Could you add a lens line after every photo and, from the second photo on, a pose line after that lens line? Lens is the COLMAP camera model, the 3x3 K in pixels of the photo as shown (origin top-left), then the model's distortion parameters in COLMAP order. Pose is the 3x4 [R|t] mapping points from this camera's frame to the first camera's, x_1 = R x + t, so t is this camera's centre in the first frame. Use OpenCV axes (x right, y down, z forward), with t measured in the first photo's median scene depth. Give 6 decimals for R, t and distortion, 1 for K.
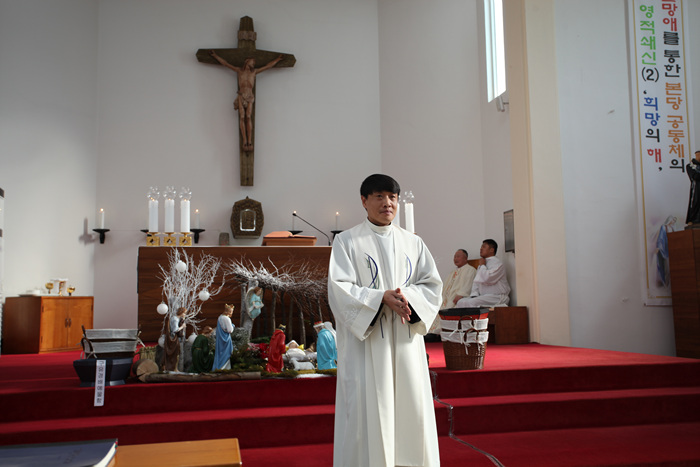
lens RADIAL K [[679.4, 0, 348.3], [0, 679.4, 229.2], [0, 0, 1]] dist [0.042718, 0.000000]
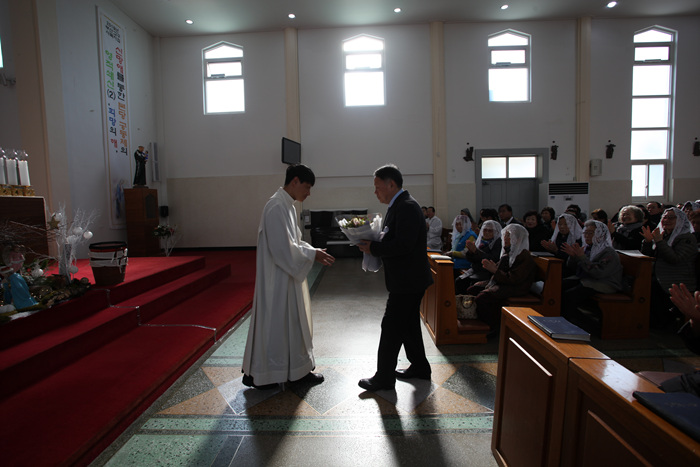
lens RADIAL K [[348.9, 0, 347.9], [0, 348.9, 231.7], [0, 0, 1]] dist [-0.062669, 0.020087]
pose [[0.249694, -0.061261, 0.966385, -0.246508], [-0.086107, 0.992638, 0.085174, -0.009144], [-0.964489, -0.104480, 0.242581, 0.195448]]
